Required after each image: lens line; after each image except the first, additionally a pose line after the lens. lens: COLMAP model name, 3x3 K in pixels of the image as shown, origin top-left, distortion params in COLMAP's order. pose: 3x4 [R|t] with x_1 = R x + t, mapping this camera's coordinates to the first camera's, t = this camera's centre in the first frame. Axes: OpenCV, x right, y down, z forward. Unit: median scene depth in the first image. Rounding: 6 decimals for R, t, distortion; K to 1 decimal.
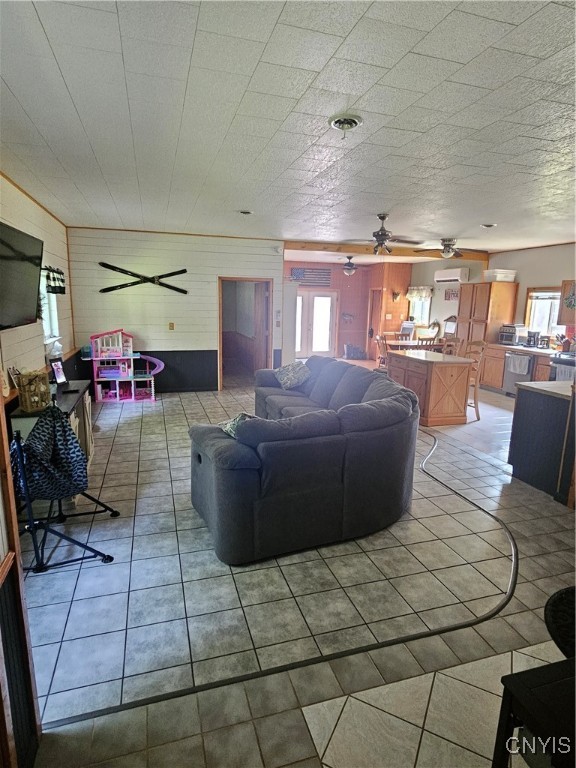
lens RADIAL K [[423.1, 0, 284.7], [0, 423.1, 383.0], [0, 0, 1]] dist [0.000237, 0.000056]
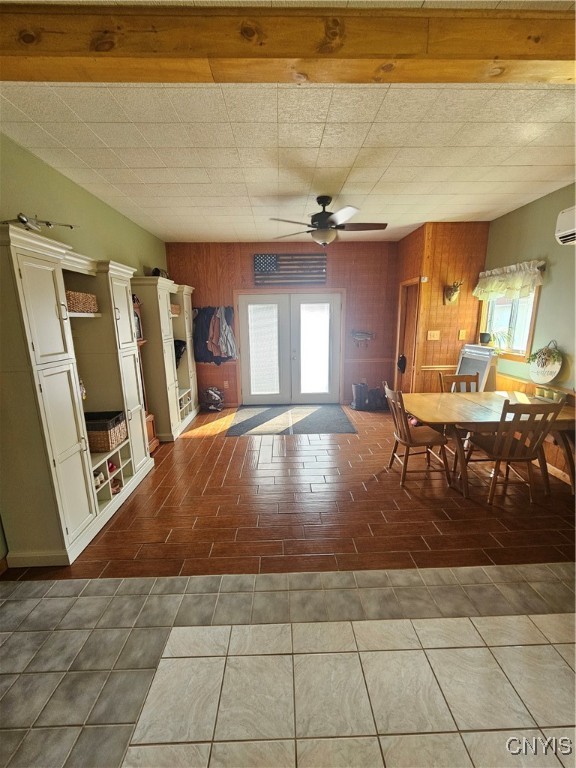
lens RADIAL K [[311.2, 0, 290.7], [0, 311.2, 386.2], [0, 0, 1]] dist [-0.002181, -0.000277]
pose [[0.964136, 0.019501, -0.264690, 0.184164], [-0.015097, 0.999712, 0.018662, -0.101993], [0.264977, -0.013996, 0.964153, 0.607594]]
